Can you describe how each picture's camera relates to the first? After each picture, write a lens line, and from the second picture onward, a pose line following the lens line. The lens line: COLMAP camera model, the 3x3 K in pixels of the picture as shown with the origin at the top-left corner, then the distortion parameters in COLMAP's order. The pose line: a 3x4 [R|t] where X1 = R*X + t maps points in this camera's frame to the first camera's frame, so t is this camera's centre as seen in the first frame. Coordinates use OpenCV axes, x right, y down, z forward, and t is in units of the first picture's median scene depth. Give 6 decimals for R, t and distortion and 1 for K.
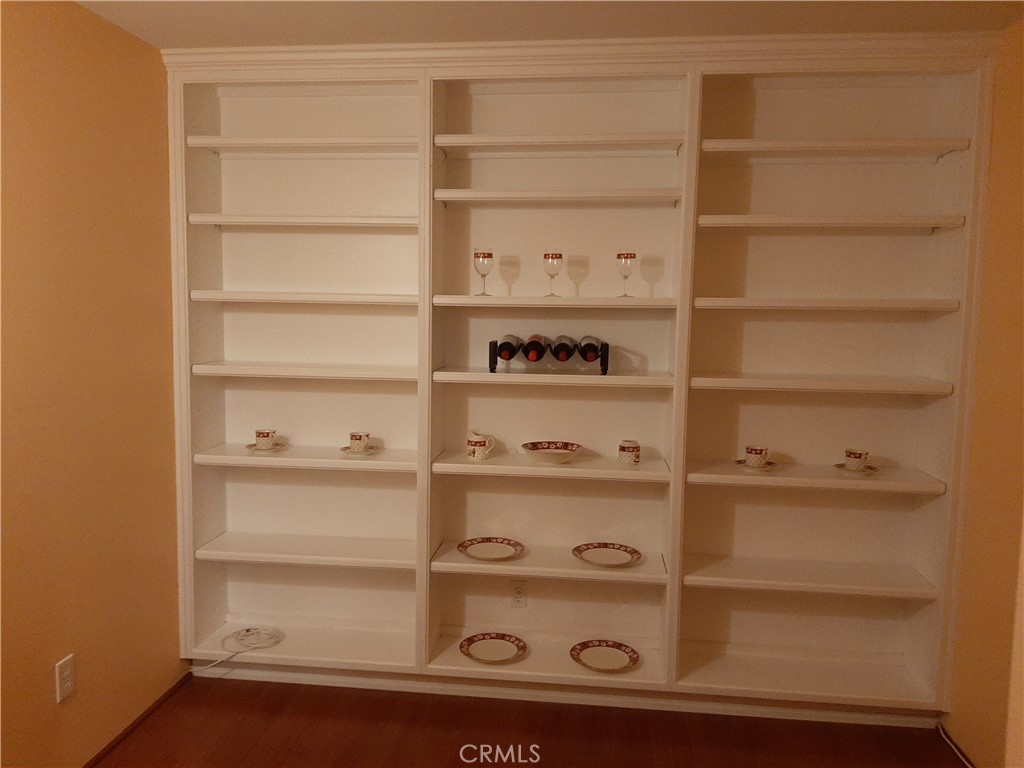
lens RADIAL K [[798.1, 0, 514.2], [0, 798.1, 384.3], [0, 0, 1]] dist [0.058245, -0.107066]
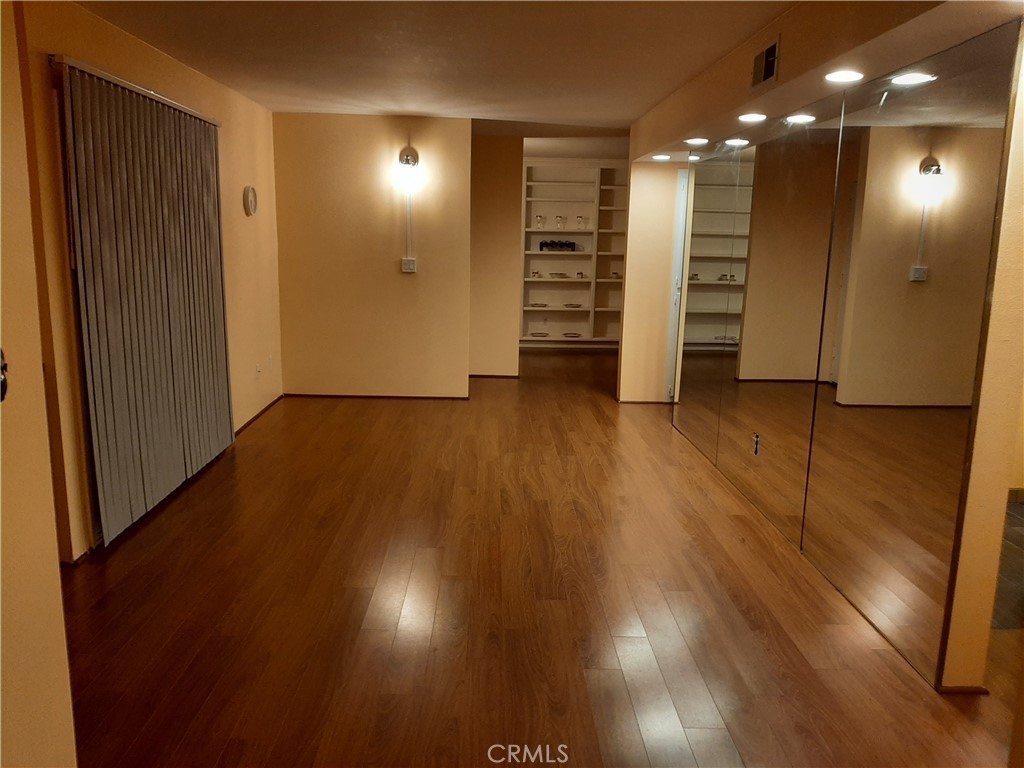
lens RADIAL K [[798.1, 0, 501.8], [0, 798.1, 378.8], [0, 0, 1]] dist [0.058245, -0.107066]
pose [[0.989087, -0.018262, 0.146196, -0.698299], [0.007148, 0.997068, 0.076191, 0.266729], [-0.147159, -0.074315, 0.986317, -2.376077]]
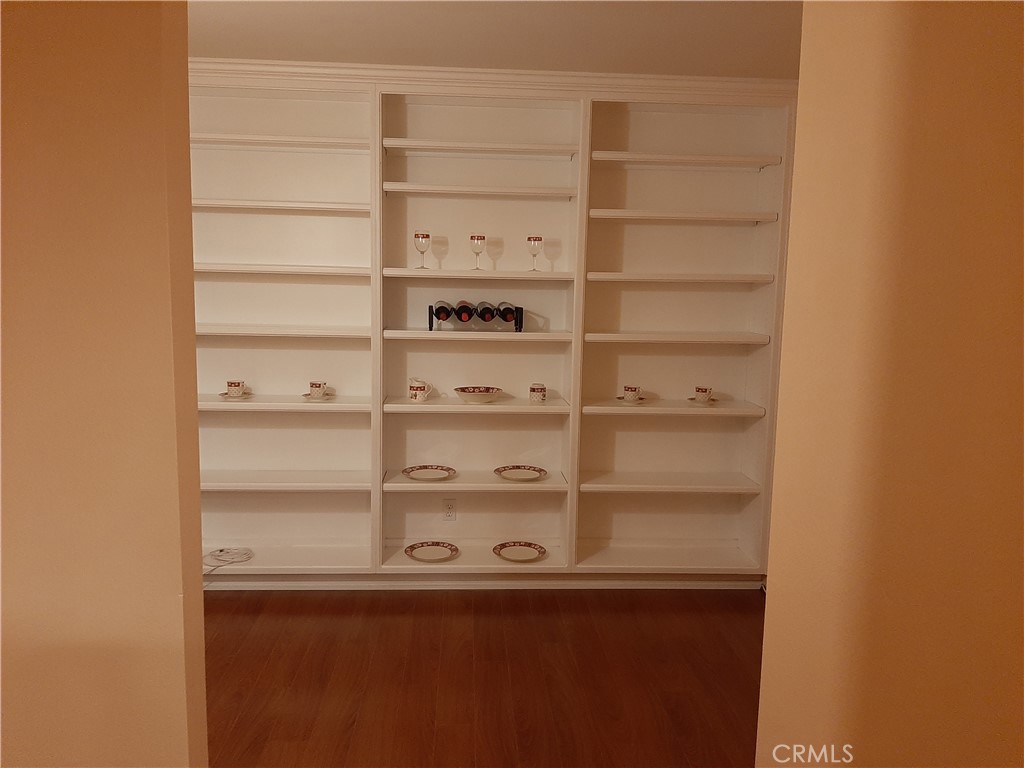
lens RADIAL K [[798.1, 0, 504.7], [0, 798.1, 389.7], [0, 0, 1]] dist [0.058245, -0.107066]
pose [[0.983667, -0.015859, 0.179299, -0.137716], [0.011618, 0.999628, 0.024678, 0.047973], [-0.179623, -0.022192, 0.983485, -0.251715]]
